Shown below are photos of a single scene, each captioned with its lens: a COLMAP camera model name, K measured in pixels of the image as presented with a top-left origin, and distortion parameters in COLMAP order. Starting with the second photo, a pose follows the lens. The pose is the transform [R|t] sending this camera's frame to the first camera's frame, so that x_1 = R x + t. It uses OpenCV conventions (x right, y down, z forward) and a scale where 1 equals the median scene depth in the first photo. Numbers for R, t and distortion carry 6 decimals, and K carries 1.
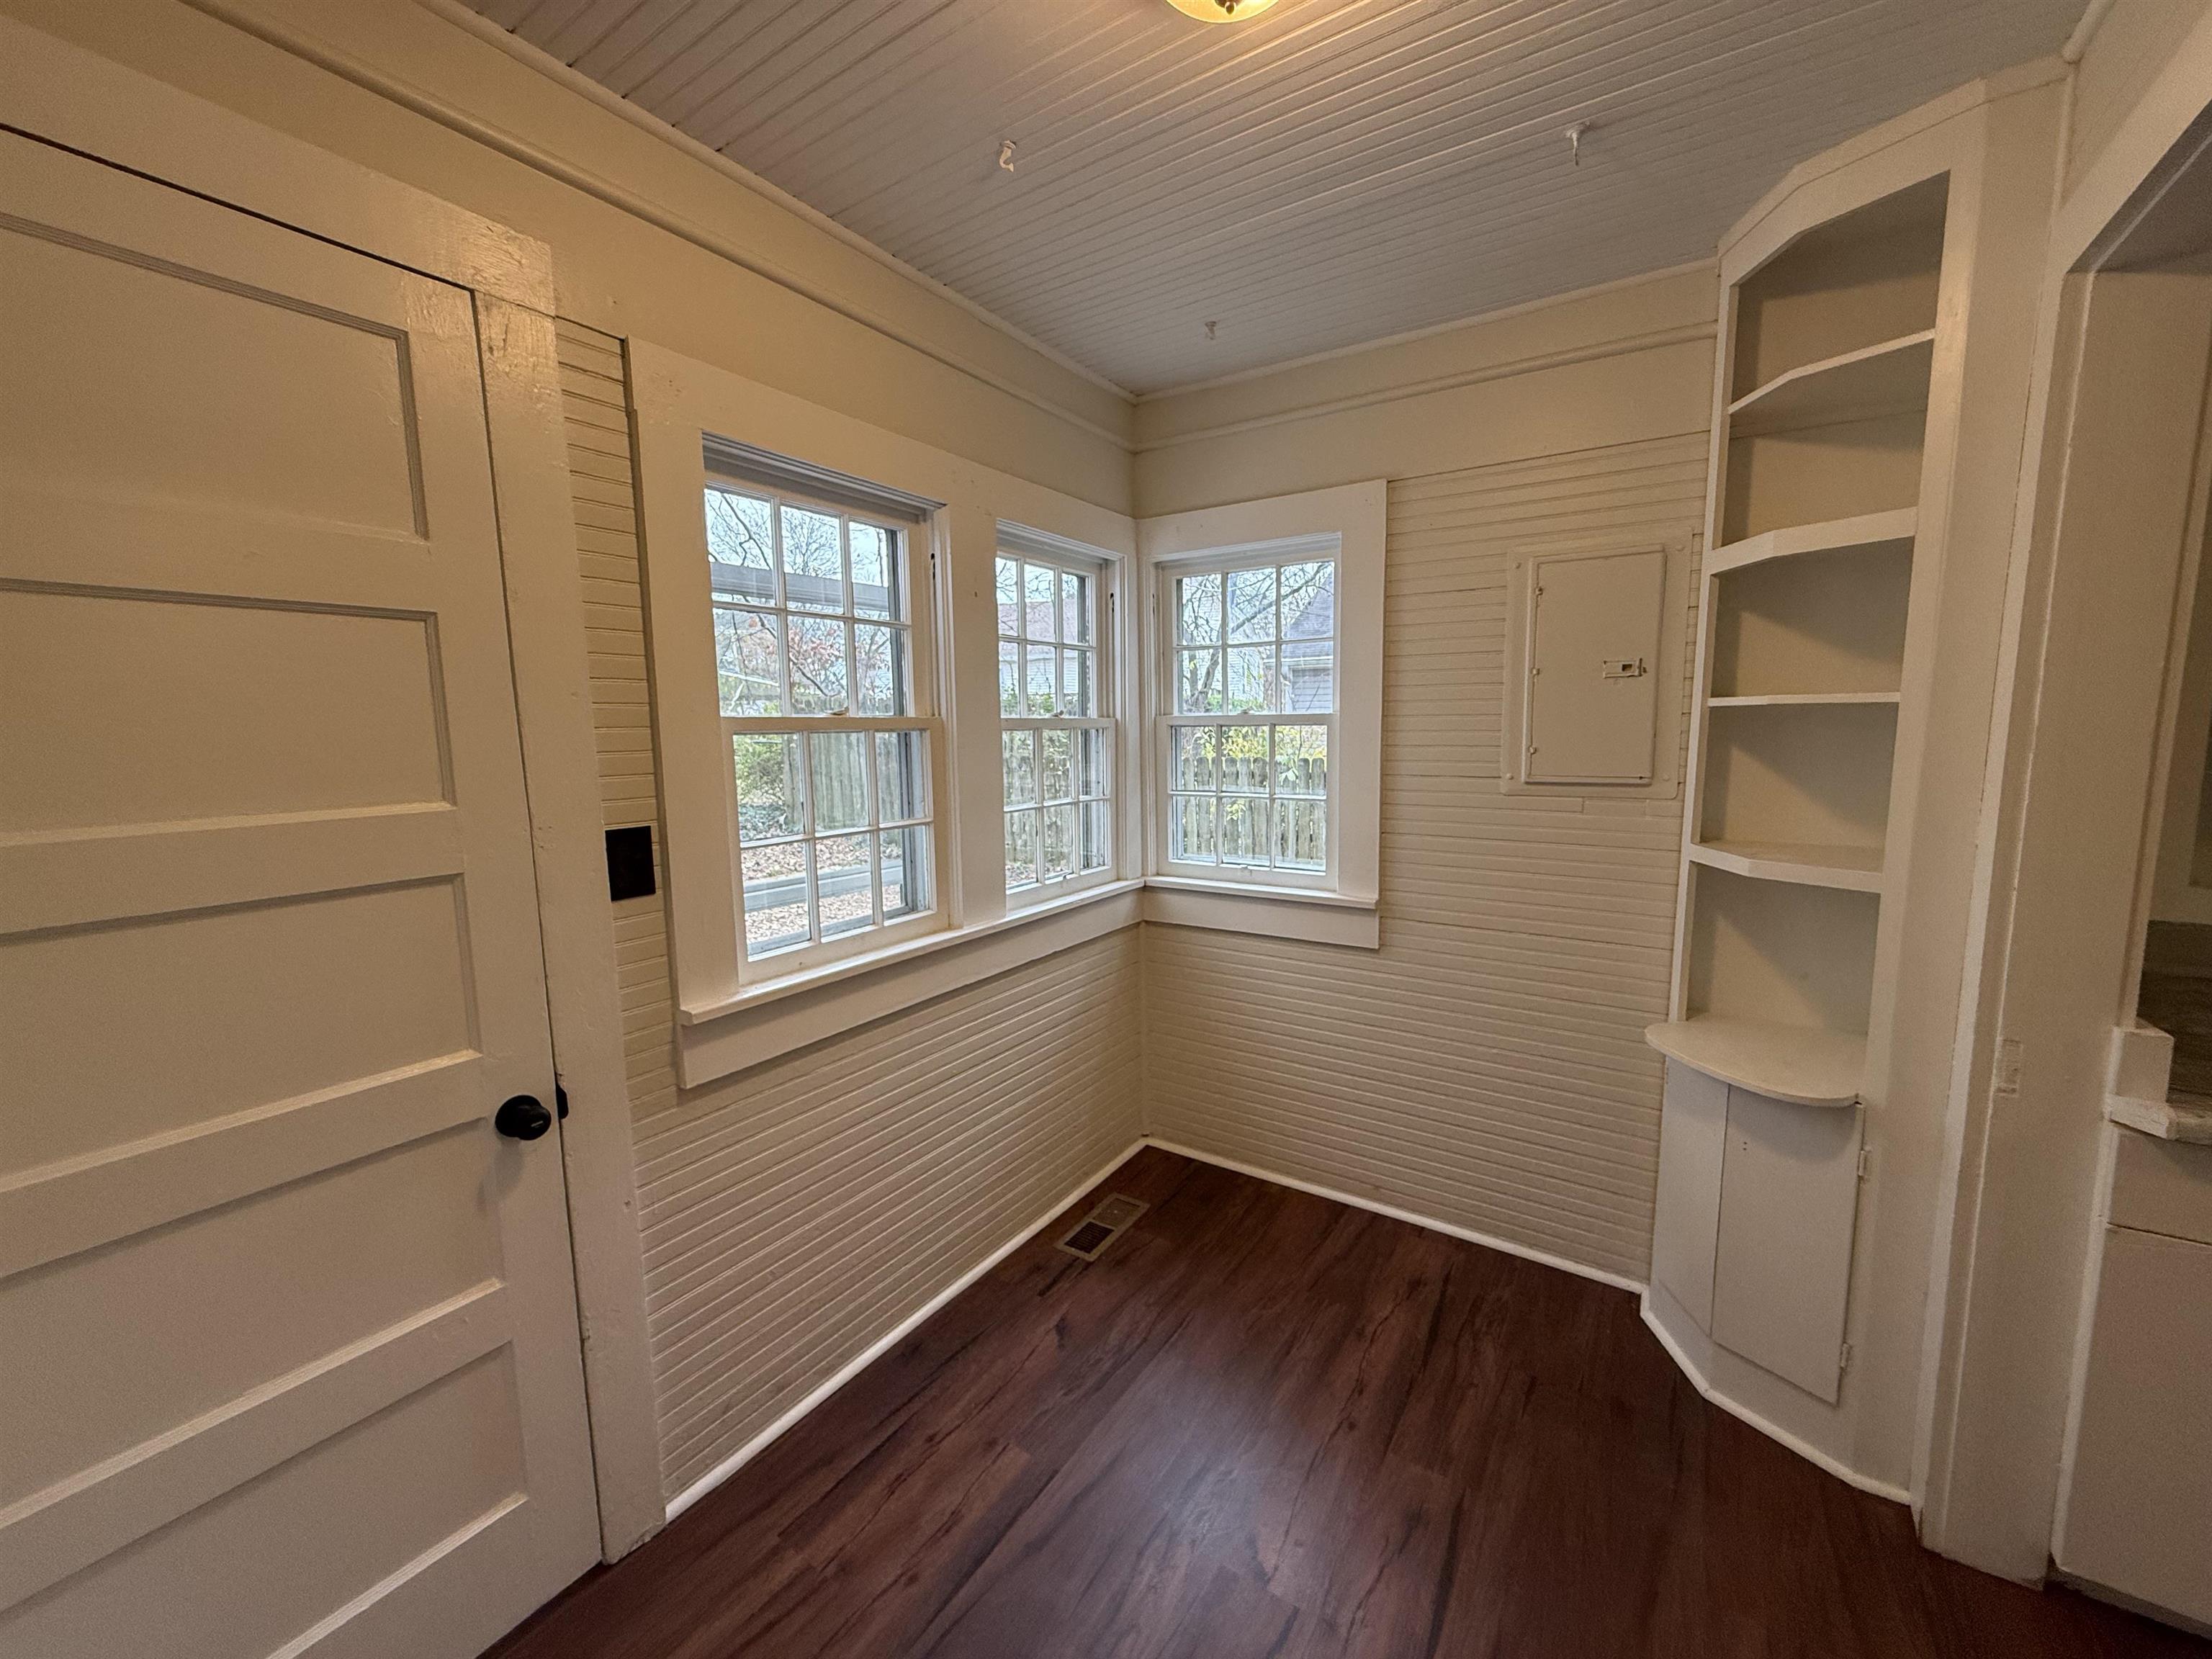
lens RADIAL K [[882.8, 0, 1104.1], [0, 882.8, 830.2], [0, 0, 1]] dist [0.002916, -0.000476]
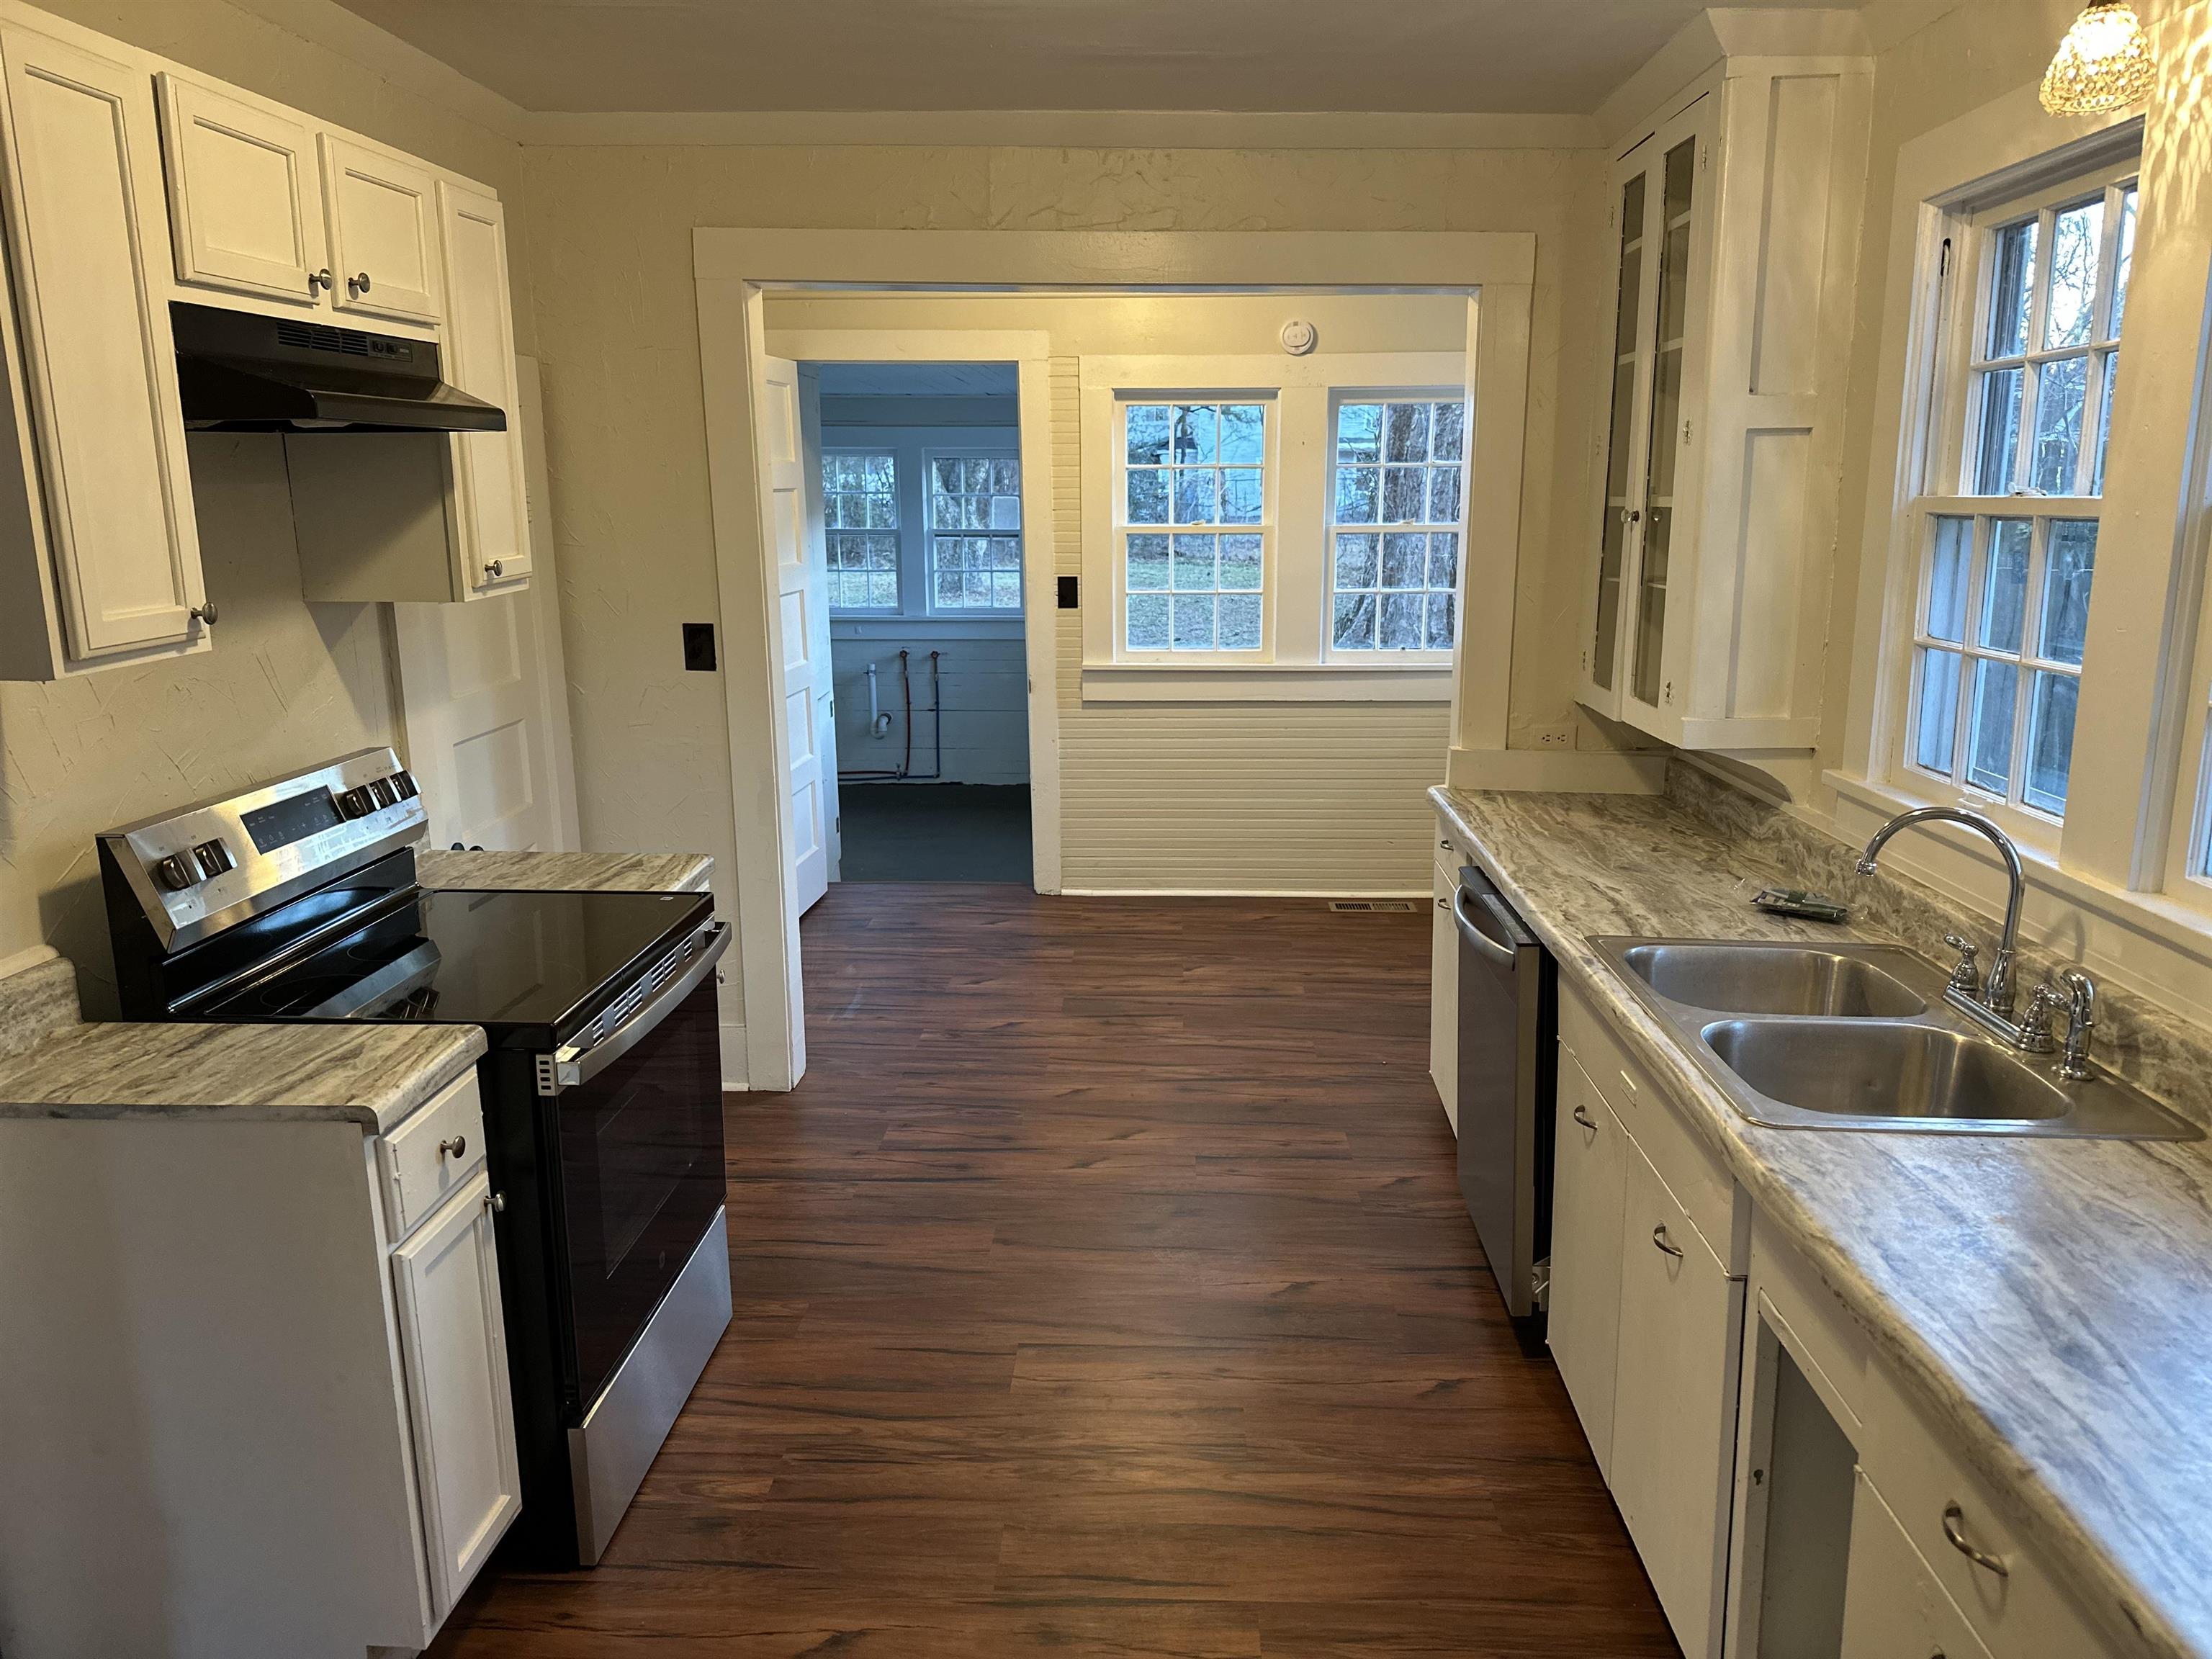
lens RADIAL K [[1532.8, 0, 1120.4], [0, 1532.8, 832.5], [0, 0, 1]] dist [0.047233, -0.062676]
pose [[0.525503, 0.199558, -0.827057, 2.084345], [-0.104148, 0.979880, 0.170258, -0.029573], [0.844393, -0.003335, 0.535714, -0.714207]]
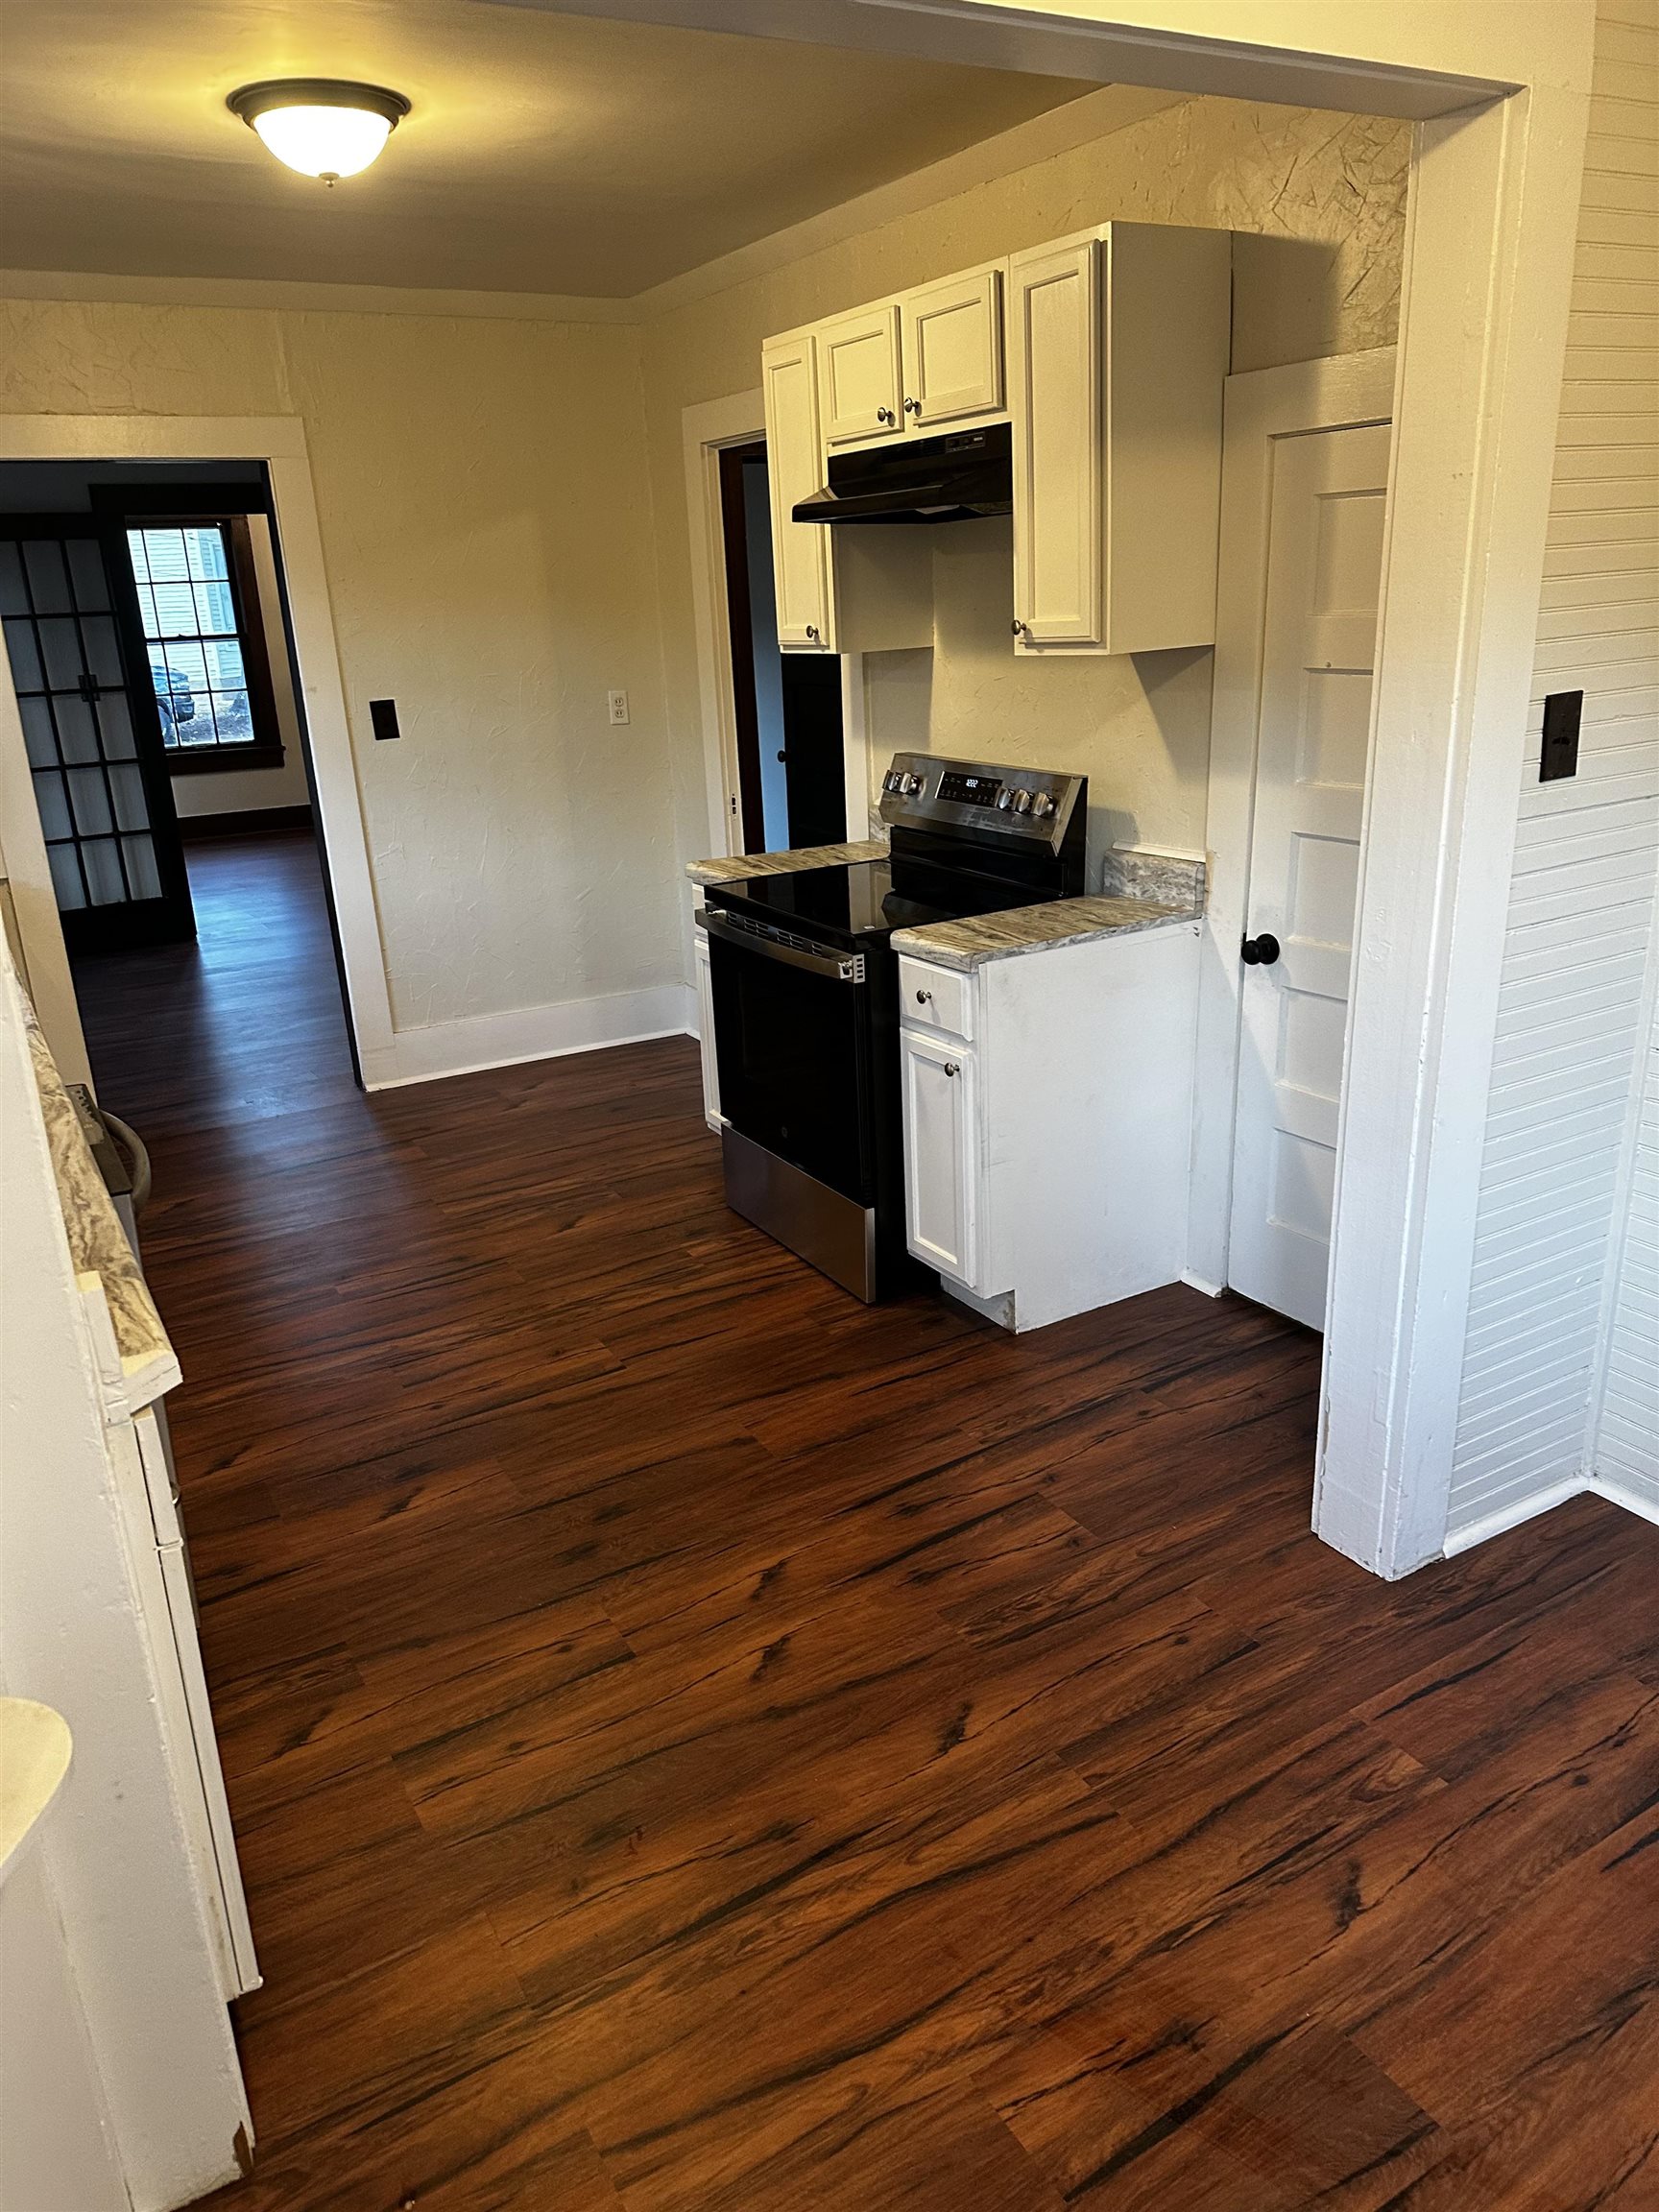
lens RADIAL K [[1532.8, 0, 827.6], [0, 1532.8, 1113.7], [0, 0, 1]] dist [0.047233, -0.062676]
pose [[-0.897522, -0.094863, 0.430645, 0.131233], [0.104751, 0.902767, 0.417179, -0.187691], [-0.428348, 0.419538, -0.800316, 1.014191]]
